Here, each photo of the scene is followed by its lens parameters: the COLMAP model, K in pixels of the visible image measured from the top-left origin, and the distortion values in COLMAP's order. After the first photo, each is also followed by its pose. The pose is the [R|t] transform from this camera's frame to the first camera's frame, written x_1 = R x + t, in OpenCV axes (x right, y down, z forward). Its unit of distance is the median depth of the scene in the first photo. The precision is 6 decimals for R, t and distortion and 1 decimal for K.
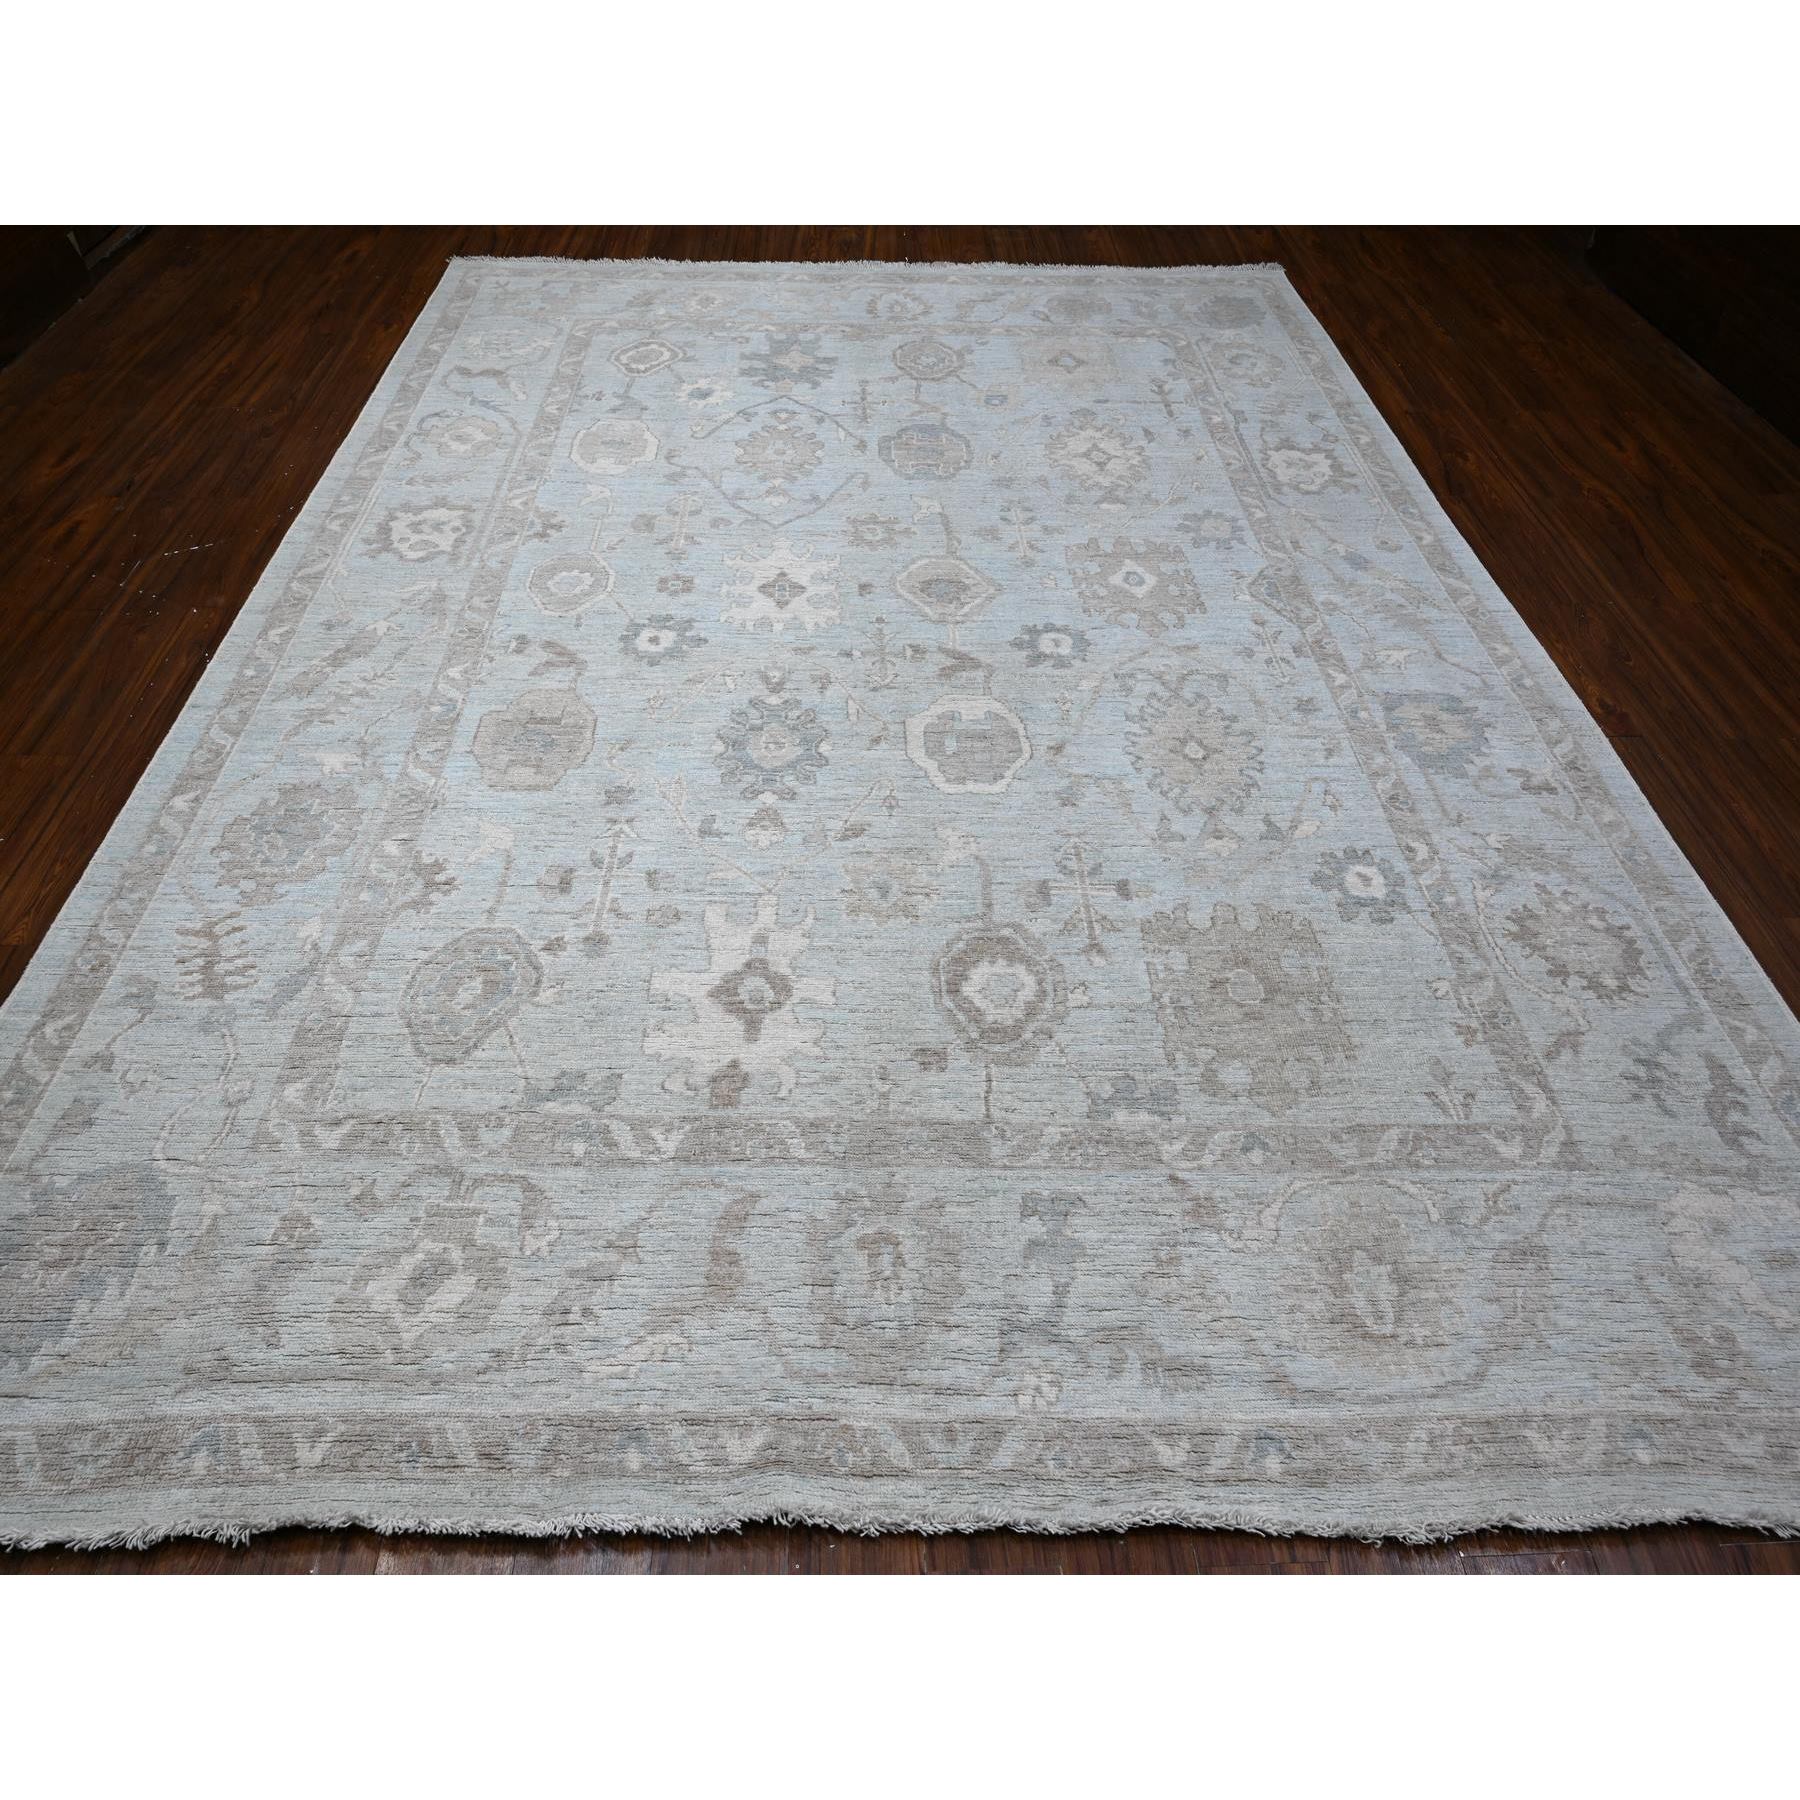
lens RADIAL K [[1009.9, 0, 900.0], [0, 1009.9, 900.0], [0, 0, 1]] dist [-0.007304, 0.001381]
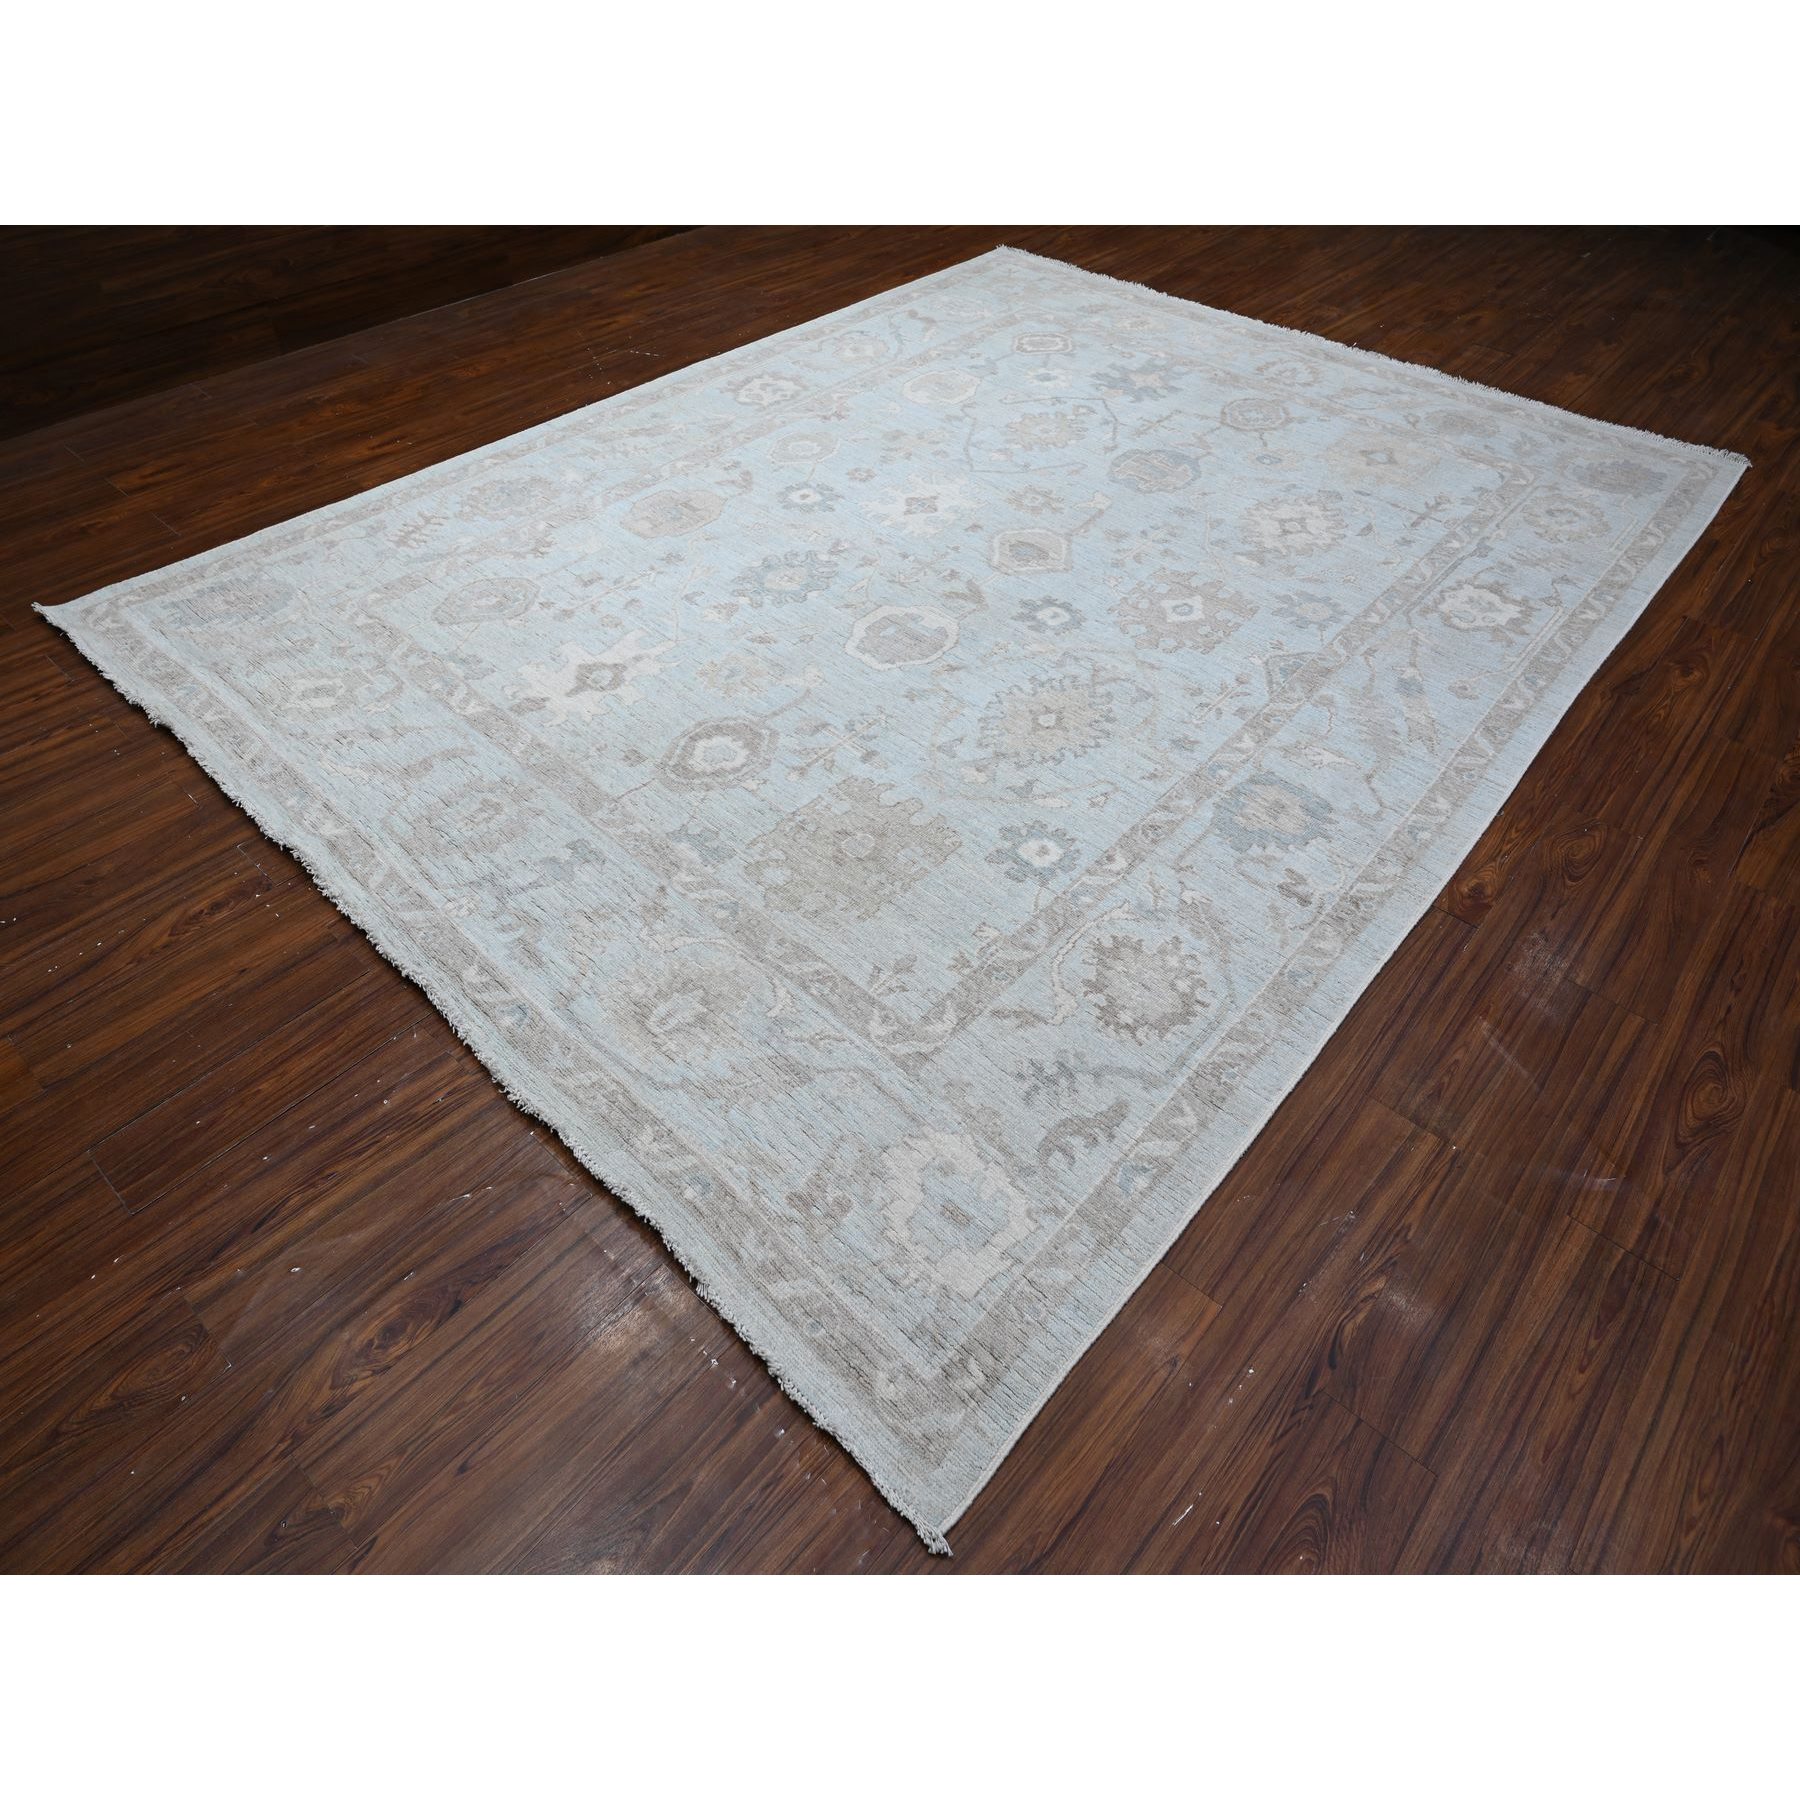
lens RADIAL K [[1009.9, 0, 900.0], [0, 1009.9, 900.0], [0, 0, 1]] dist [-0.007304, 0.001381]
pose [[0.738139, 0.503779, -0.448730, 0.794842], [-0.528847, 0.845052, 0.078792, 0.017941], [0.418894, 0.179150, 0.890187, -0.019351]]
